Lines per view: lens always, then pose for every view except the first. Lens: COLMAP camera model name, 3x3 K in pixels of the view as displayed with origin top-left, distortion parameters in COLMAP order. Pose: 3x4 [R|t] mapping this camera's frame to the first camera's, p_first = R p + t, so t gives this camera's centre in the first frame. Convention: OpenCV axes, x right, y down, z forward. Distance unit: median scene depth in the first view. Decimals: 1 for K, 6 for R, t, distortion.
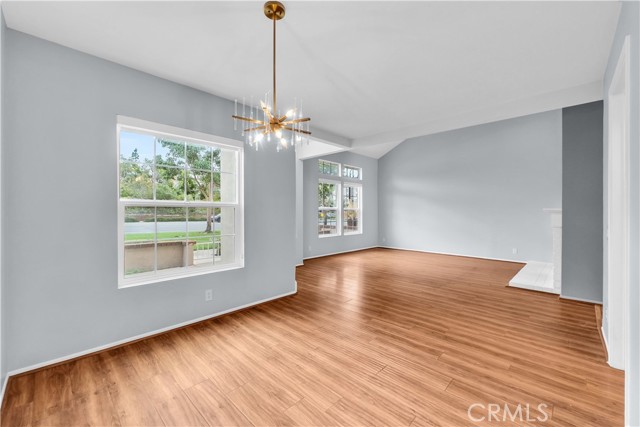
lens RADIAL K [[261.8, 0, 319.2], [0, 261.8, 213.3], [0, 0, 1]] dist [0.001196, -0.000066]
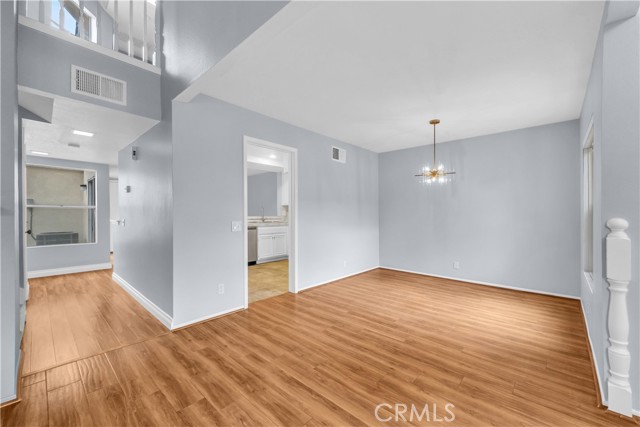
lens RADIAL K [[261.8, 0, 320.8], [0, 261.8, 211.6], [0, 0, 1]] dist [0.001196, -0.000066]
pose [[-0.999493, -0.004411, -0.031518, 0.564152], [-0.004593, 0.999973, 0.005716, -0.016786], [0.031492, 0.005858, -0.999487, 2.071269]]
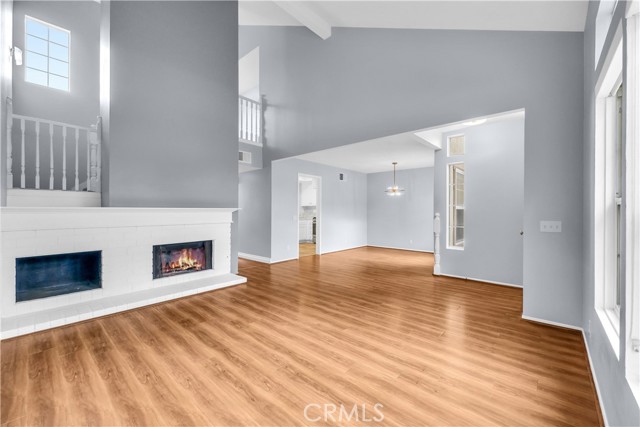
lens RADIAL K [[261.8, 0, 317.9], [0, 261.8, 211.5], [0, 0, 1]] dist [0.001196, -0.000066]
pose [[-0.999668, -0.004941, -0.025302, 0.759206], [-0.005225, 0.999924, 0.011158, -0.027497], [0.025245, 0.011287, -0.999618, 3.355305]]
